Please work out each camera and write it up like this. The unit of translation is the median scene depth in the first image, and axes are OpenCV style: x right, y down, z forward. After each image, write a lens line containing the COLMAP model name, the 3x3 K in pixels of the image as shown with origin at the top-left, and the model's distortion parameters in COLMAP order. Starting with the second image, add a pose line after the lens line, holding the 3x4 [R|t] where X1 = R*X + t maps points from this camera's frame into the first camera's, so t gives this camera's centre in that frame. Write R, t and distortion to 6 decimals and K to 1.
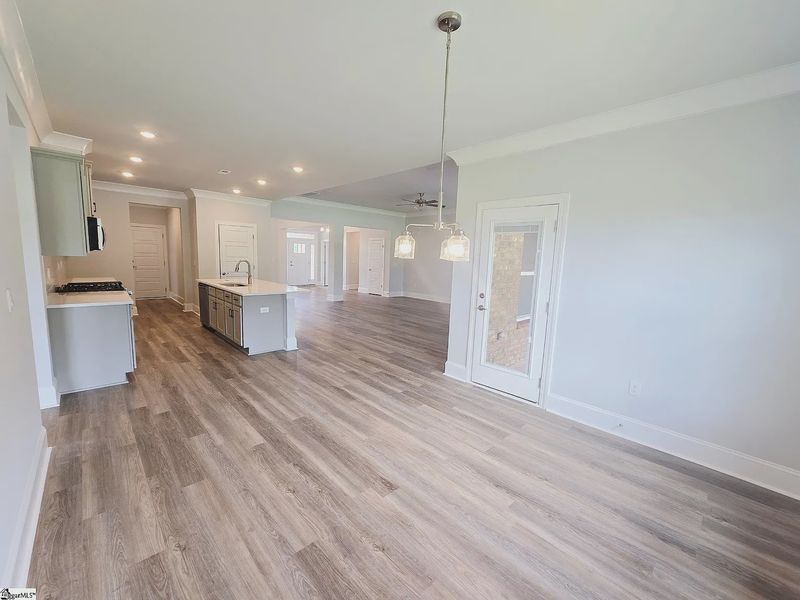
lens RADIAL K [[329.3, 0, 396.6], [0, 329.3, 300.8], [0, 0, 1]] dist [-0.001241, -0.000194]
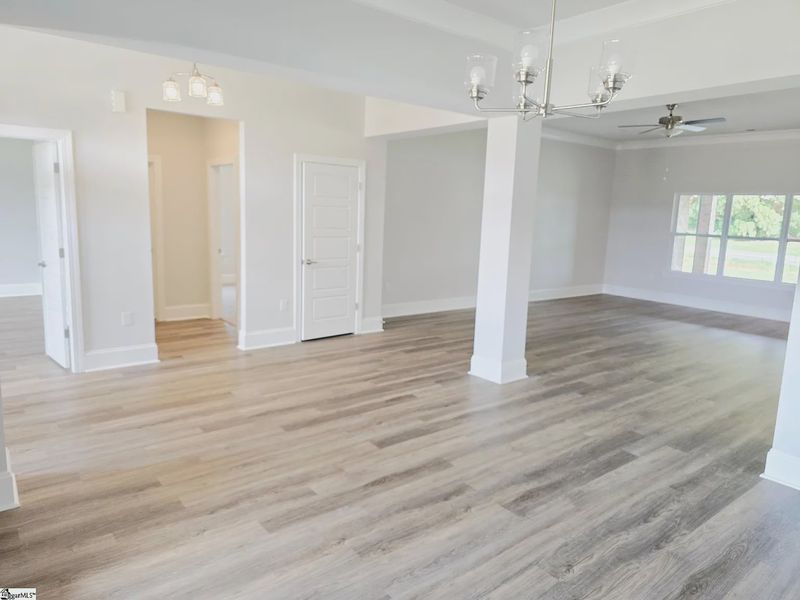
lens RADIAL K [[537.1, 0, 400.0], [0, 537.1, 300.0], [0, 0, 1]] dist [0.005211, 0.001902]
pose [[0.095138, -0.190829, 0.977002, -2.230313], [0.100160, 0.978308, 0.181331, -0.565748], [-0.990412, 0.080605, 0.112188, 3.489045]]
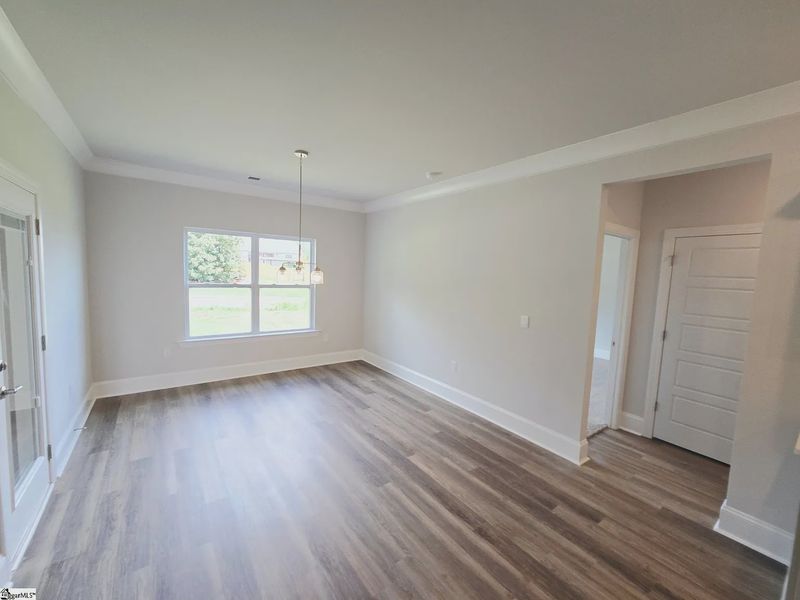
lens RADIAL K [[326.5, 0, 400.0], [0, 326.5, 300.0], [0, 0, 1]] dist [-0.000259, 0.000090]
pose [[-0.990394, -0.085002, 0.109065, -0.369014], [-0.059197, 0.973448, 0.221120, -0.277911], [-0.124964, 0.212539, -0.969129, 1.614114]]
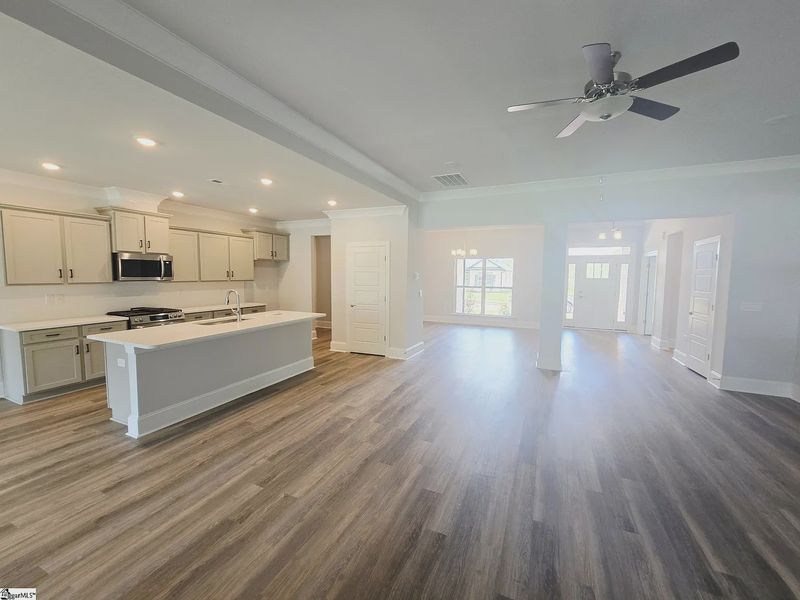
lens RADIAL K [[329.3, 0, 396.6], [0, 329.3, 300.8], [0, 0, 1]] dist [-0.001241, -0.000194]
pose [[0.375479, 0.047997, -0.925587, 0.698885], [-0.120275, 0.992737, 0.002688, -0.268242], [0.918994, 0.110316, 0.378525, 1.926228]]
